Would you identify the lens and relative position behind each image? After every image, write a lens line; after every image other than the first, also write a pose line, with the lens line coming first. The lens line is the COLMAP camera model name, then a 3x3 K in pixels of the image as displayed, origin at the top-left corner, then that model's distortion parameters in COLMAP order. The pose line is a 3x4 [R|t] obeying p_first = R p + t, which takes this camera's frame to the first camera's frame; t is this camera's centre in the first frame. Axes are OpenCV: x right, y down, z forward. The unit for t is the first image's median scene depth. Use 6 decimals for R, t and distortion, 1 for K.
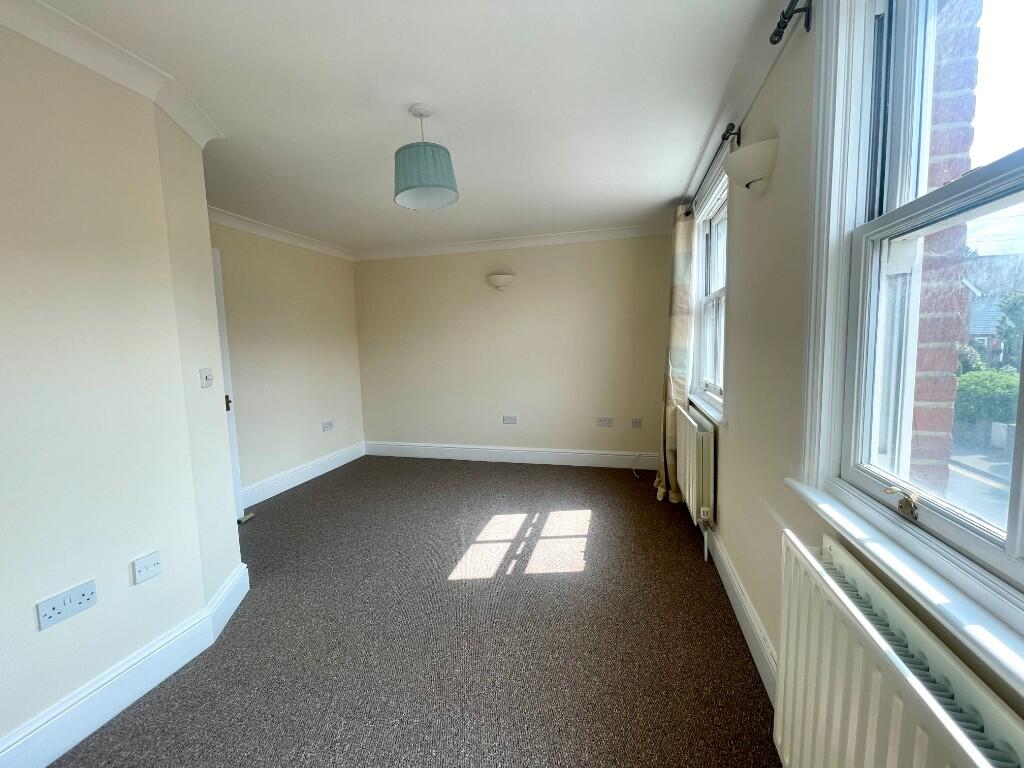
lens RADIAL K [[412.3, 0, 512.0], [0, 412.3, 384.0], [0, 0, 1]] dist [-0.001159, -0.000246]
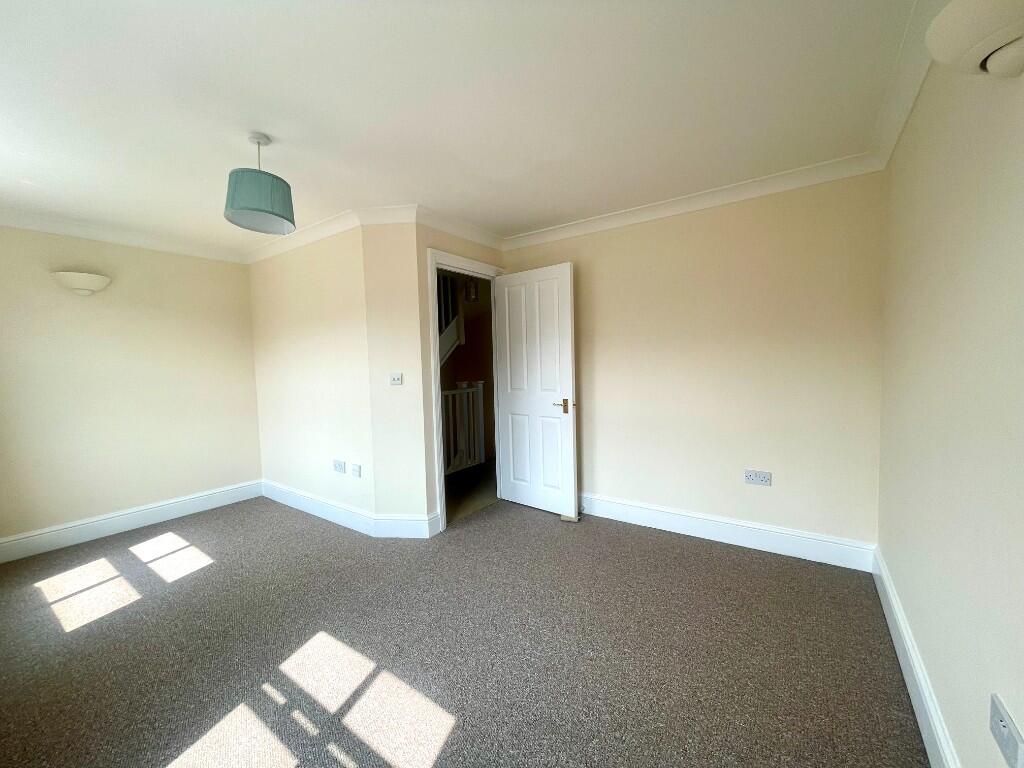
lens RADIAL K [[412.3, 0, 512.0], [0, 412.3, 384.0], [0, 0, 1]] dist [-0.001159, -0.000246]
pose [[-0.347786, 0.087648, -0.933468, 0.409902], [-0.054430, 0.992054, 0.113428, -0.146499], [0.935993, 0.090258, -0.340252, 1.408112]]
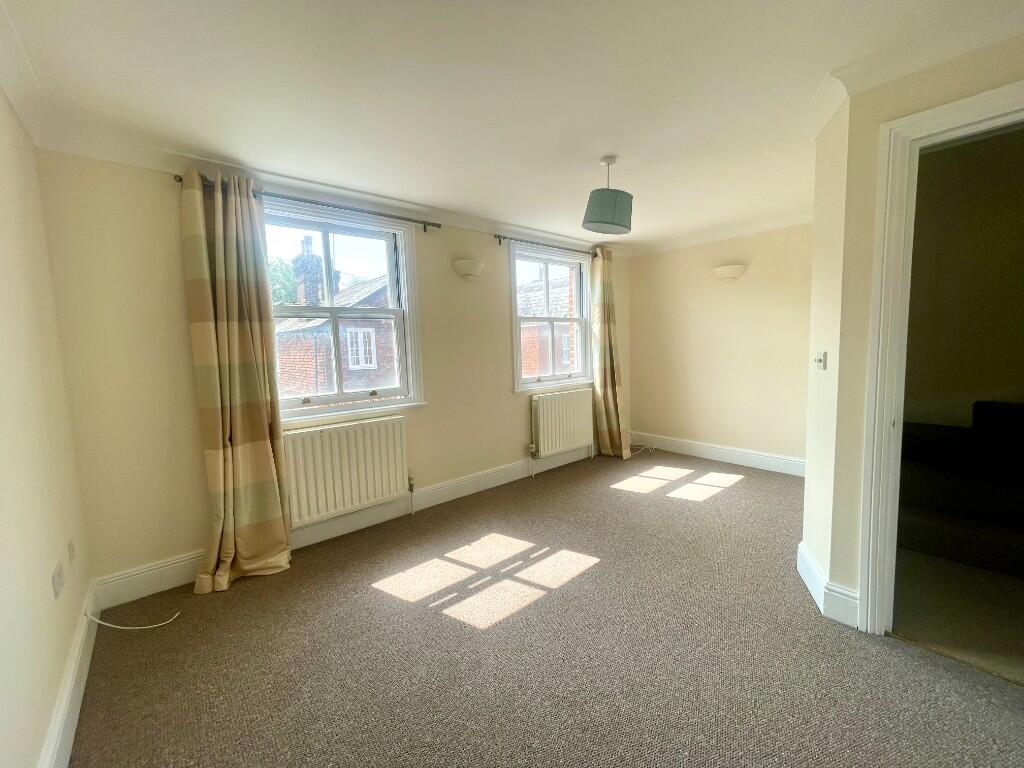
lens RADIAL K [[412.3, 0, 512.0], [0, 412.3, 384.0], [0, 0, 1]] dist [-0.001159, -0.000246]
pose [[-0.822958, -0.007682, 0.568051, -0.496829], [0.100893, 0.982037, 0.159448, -0.149972], [-0.559072, 0.188531, -0.807400, 1.653664]]
